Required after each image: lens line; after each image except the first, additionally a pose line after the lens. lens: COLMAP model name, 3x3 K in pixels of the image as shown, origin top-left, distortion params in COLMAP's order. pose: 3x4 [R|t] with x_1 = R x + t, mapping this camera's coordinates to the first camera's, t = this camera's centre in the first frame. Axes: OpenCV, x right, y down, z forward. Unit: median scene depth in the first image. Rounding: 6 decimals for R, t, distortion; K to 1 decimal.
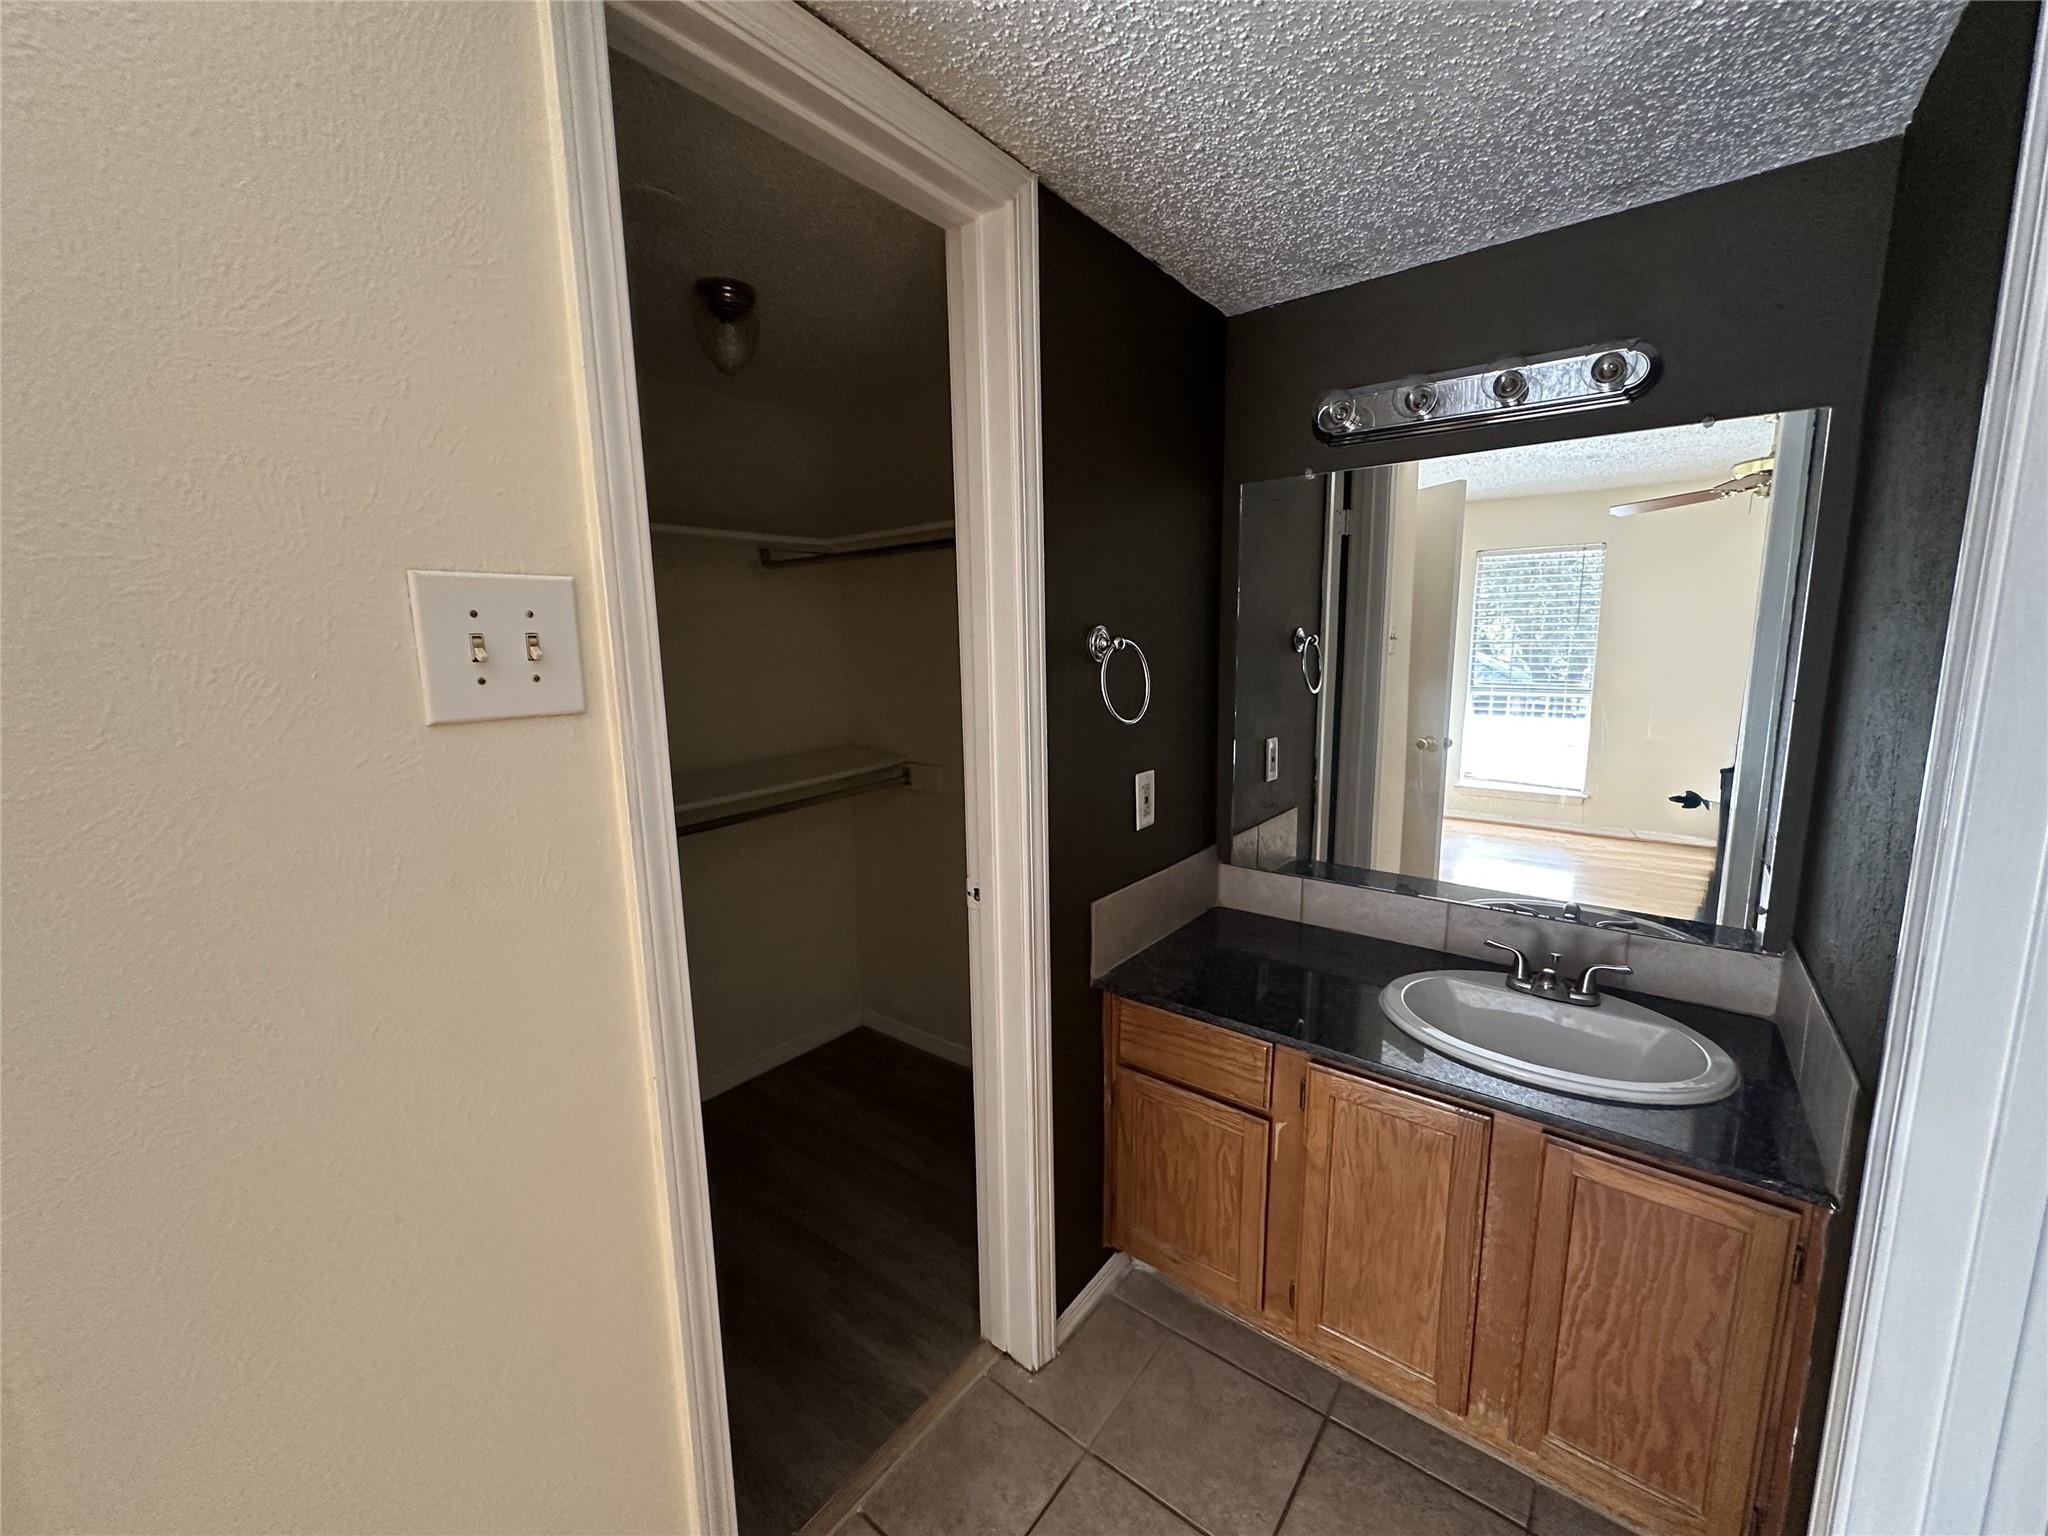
lens RADIAL K [[818.2, 0, 1027.8], [0, 818.2, 768.3], [0, 0, 1]] dist [-0.002055, -0.000198]
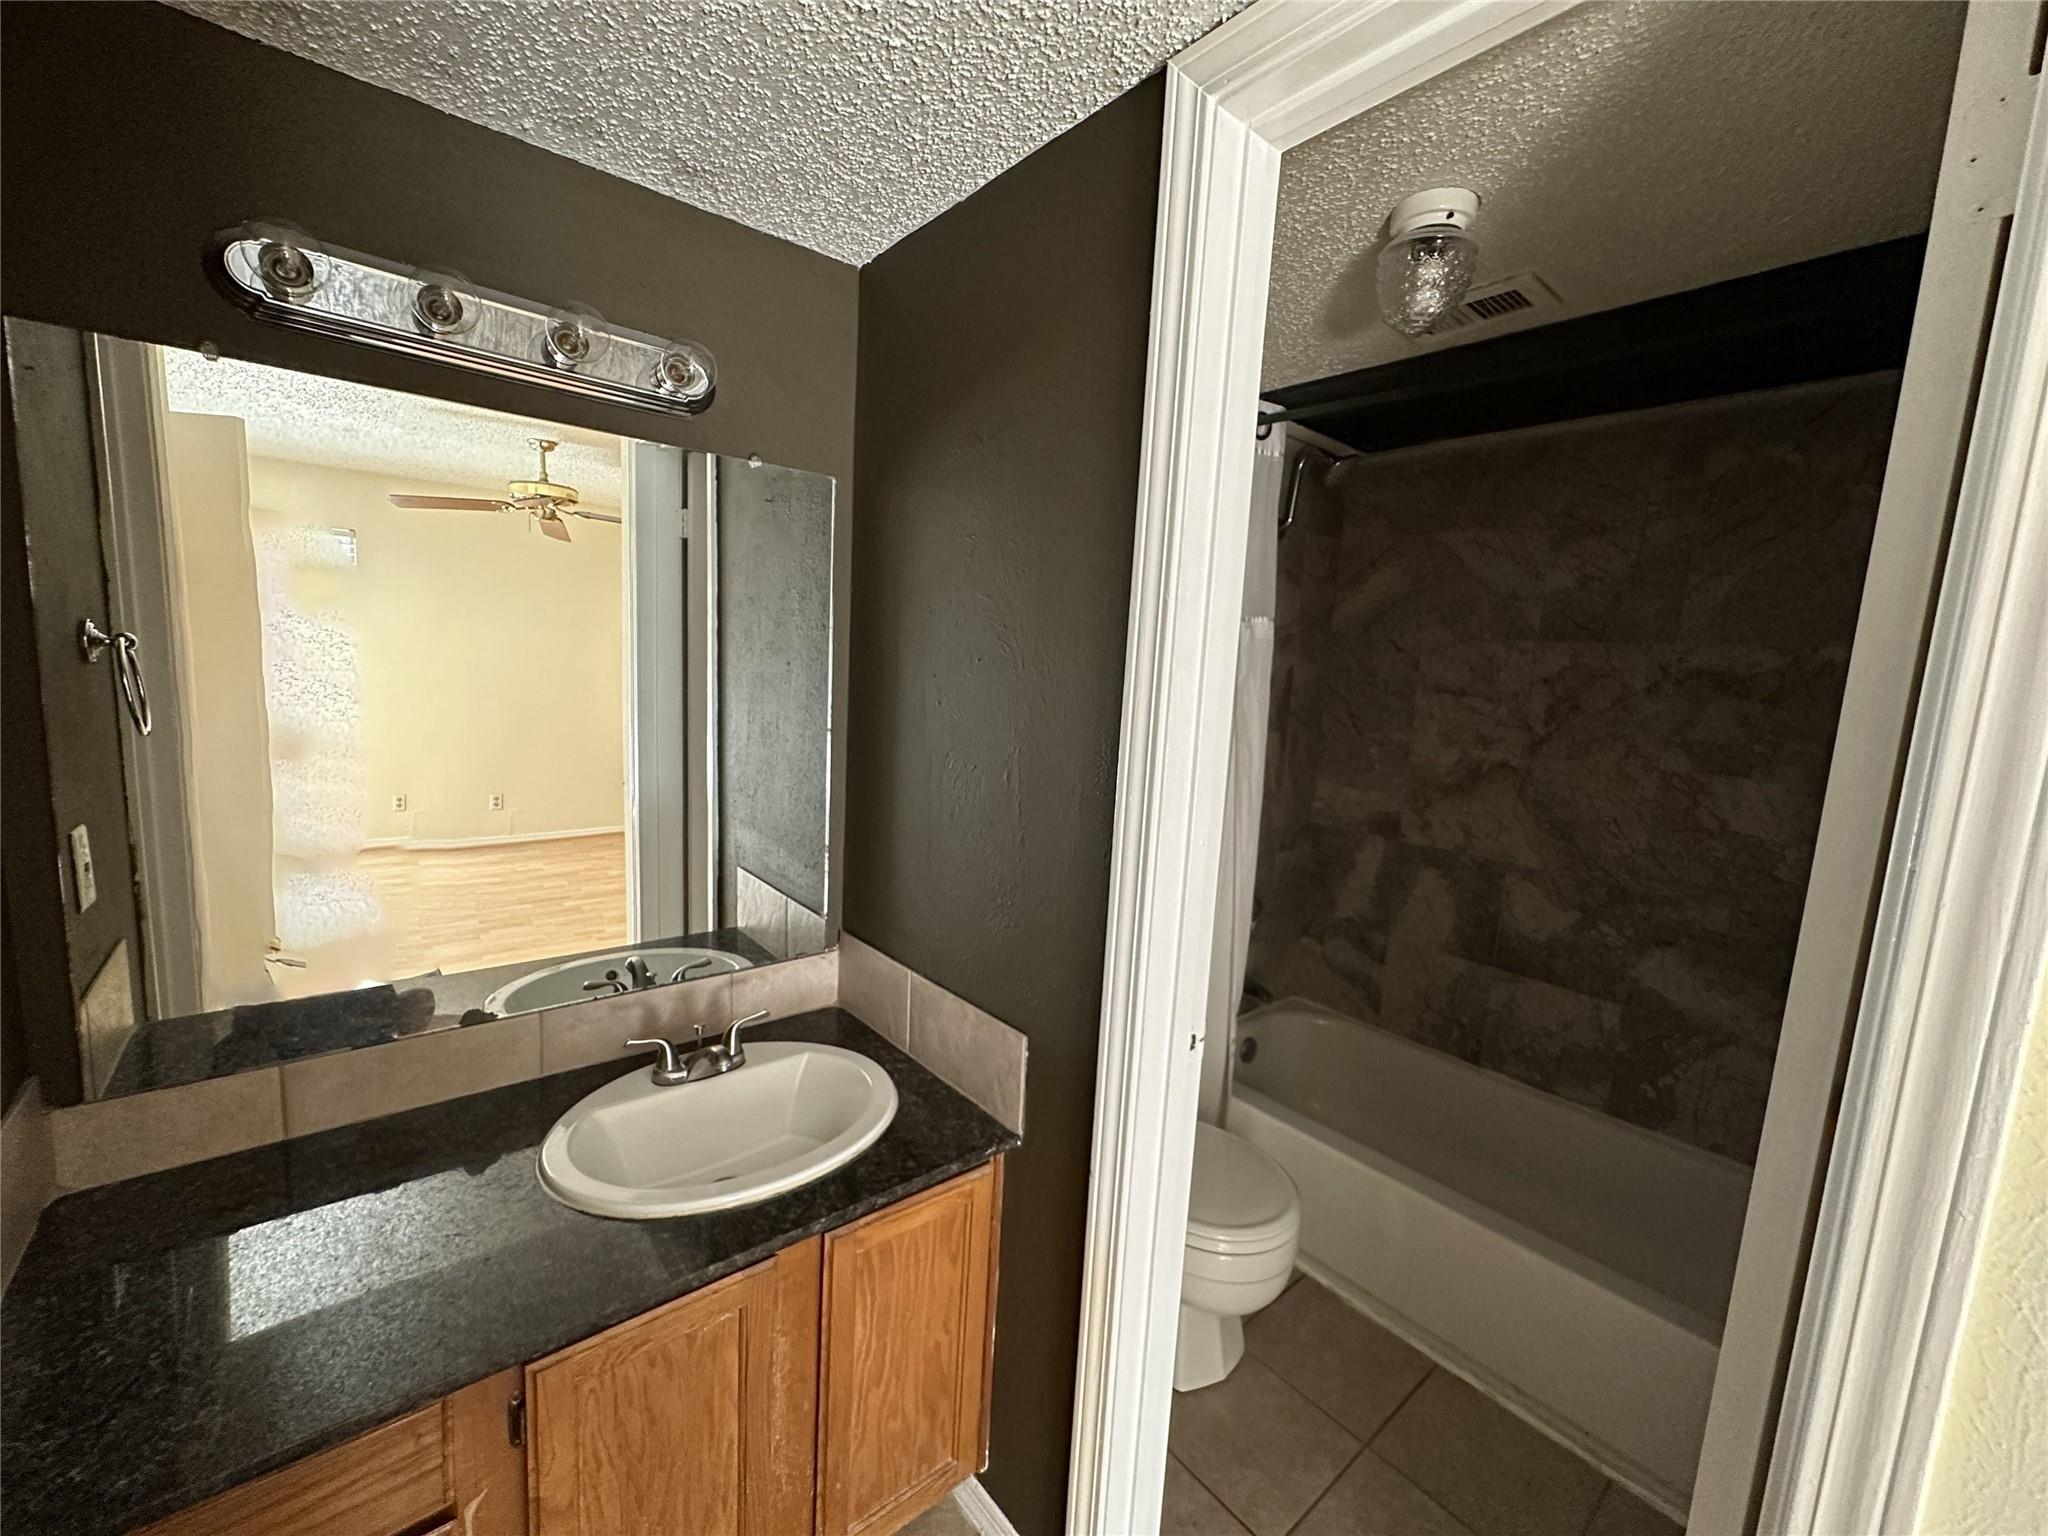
lens RADIAL K [[818.2, 0, 1024.1], [0, 818.2, 767.0], [0, 0, 1]] dist [-0.002055, -0.000198]
pose [[0.215670, -0.100475, 0.971283, -0.116392], [0.098011, 0.991896, 0.080844, -0.090797], [-0.971535, 0.077760, 0.223769, 0.449426]]
